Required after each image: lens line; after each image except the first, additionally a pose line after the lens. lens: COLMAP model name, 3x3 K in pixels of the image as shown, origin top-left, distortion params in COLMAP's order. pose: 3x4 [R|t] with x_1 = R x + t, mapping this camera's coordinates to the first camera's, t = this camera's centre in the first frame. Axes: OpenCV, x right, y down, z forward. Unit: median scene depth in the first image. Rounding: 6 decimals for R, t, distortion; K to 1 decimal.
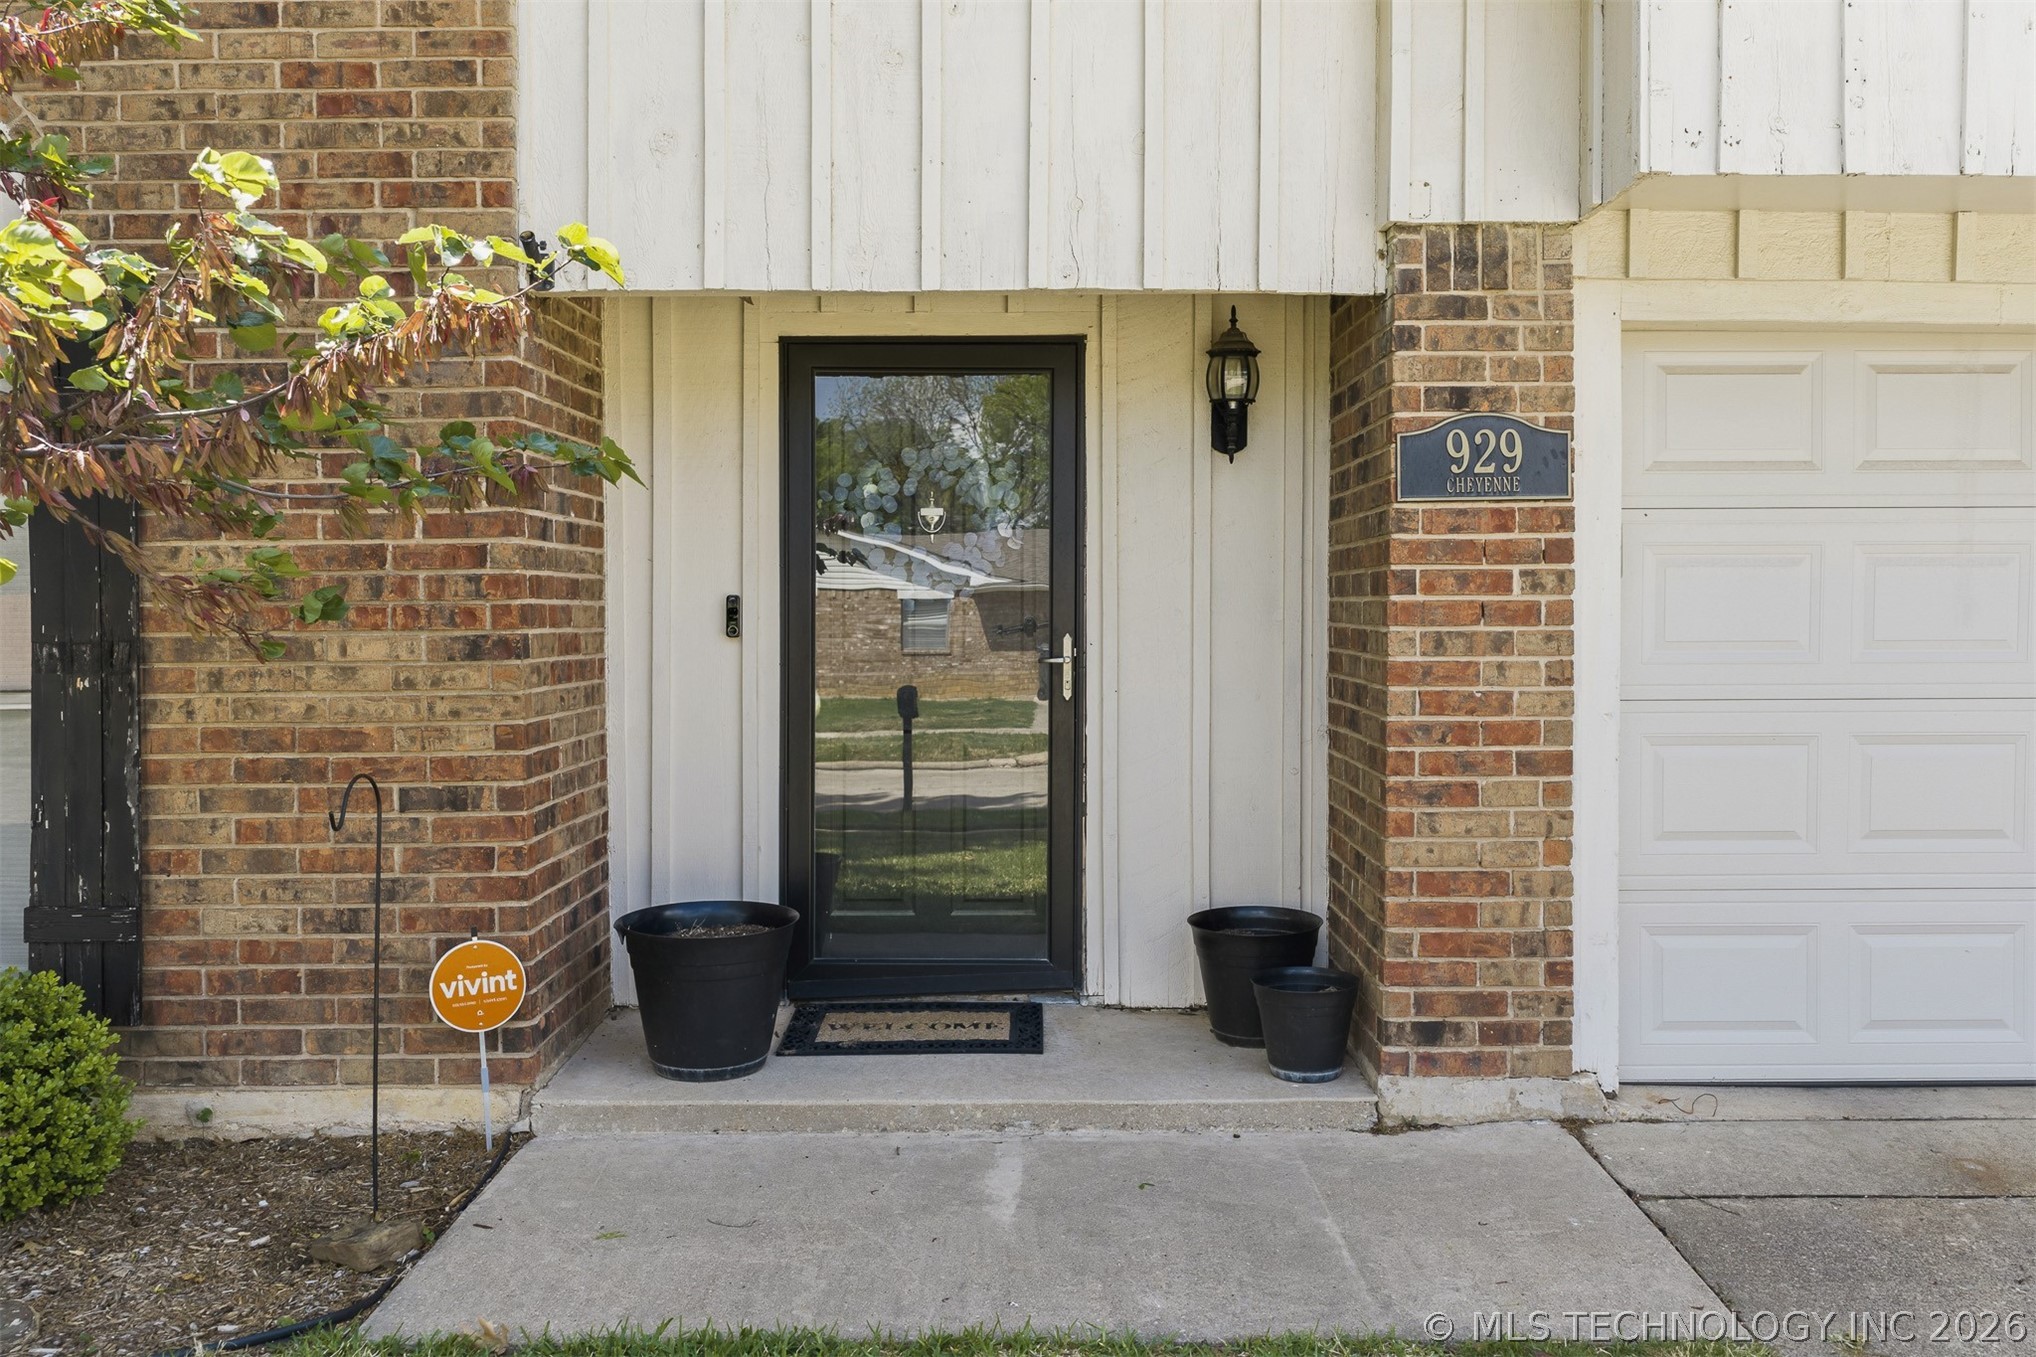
lens RADIAL K [[1687.4, 0, 1007.5], [0, 1687.4, 685.5], [0, 0, 1]] dist [0.023410, -0.047649]
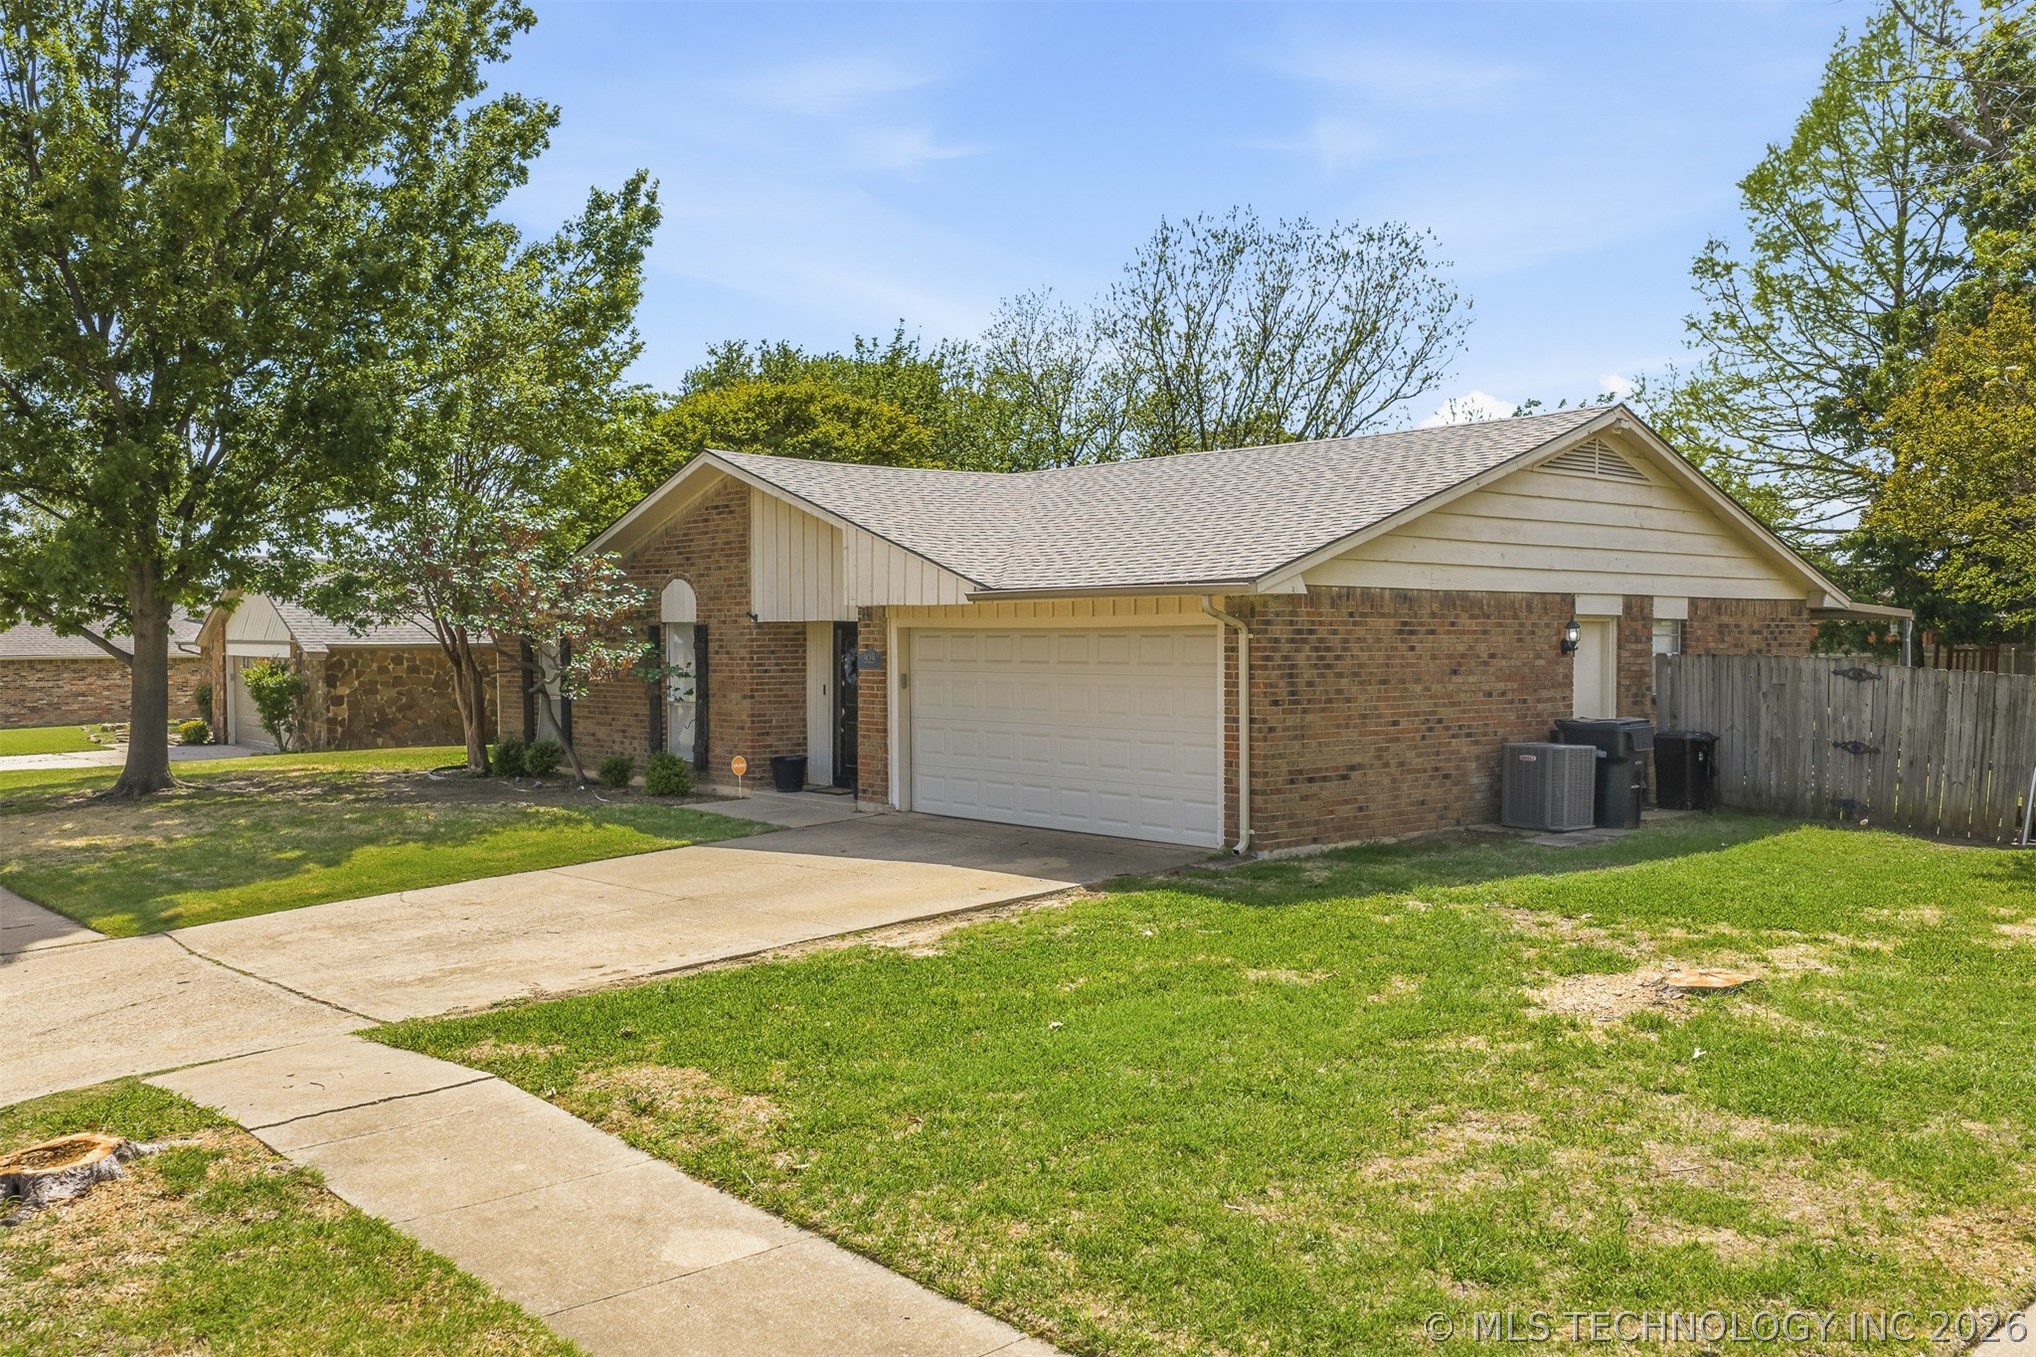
lens RADIAL K [[1687.4, 0, 1019.9], [0, 1687.4, 677.4], [0, 0, 1]] dist [0.023410, -0.047649]
pose [[0.660962, 0.020210, -0.750147, 3.792880], [-0.033624, 0.999431, -0.002701, -0.089942], [0.749666, 0.027008, 0.661265, -1.595236]]
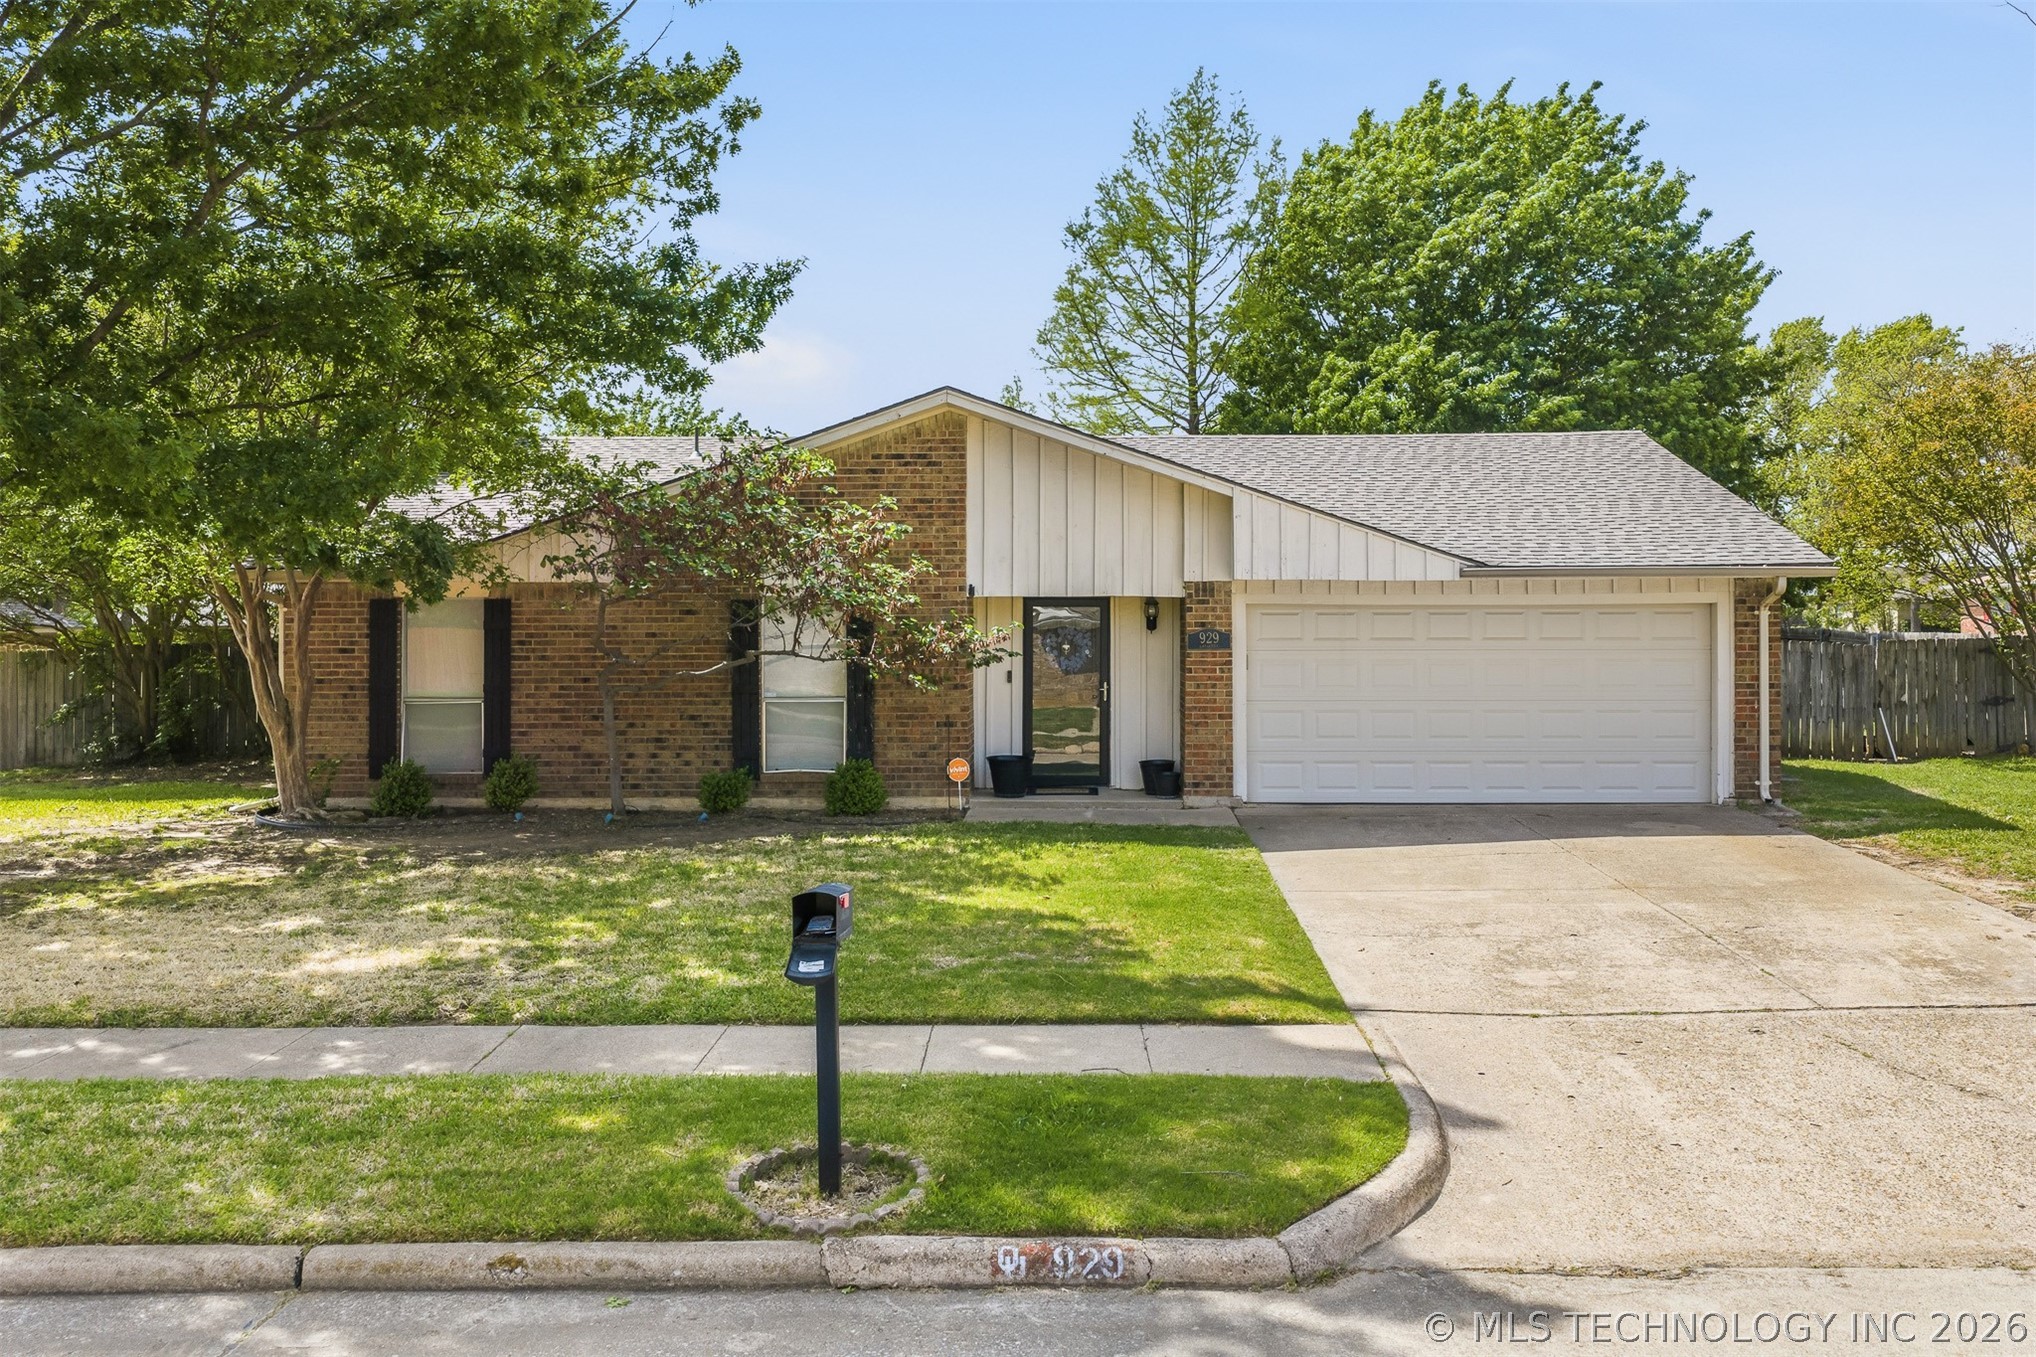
lens RADIAL K [[1687.4, 0, 1022.8], [0, 1687.4, 667.8], [0, 0, 1]] dist [0.023410, -0.047649]
pose [[0.999773, 0.002619, -0.021147, -0.072105], [-0.003114, 0.999720, -0.023442, 0.026363], [0.021079, 0.023503, 0.999502, -2.955473]]
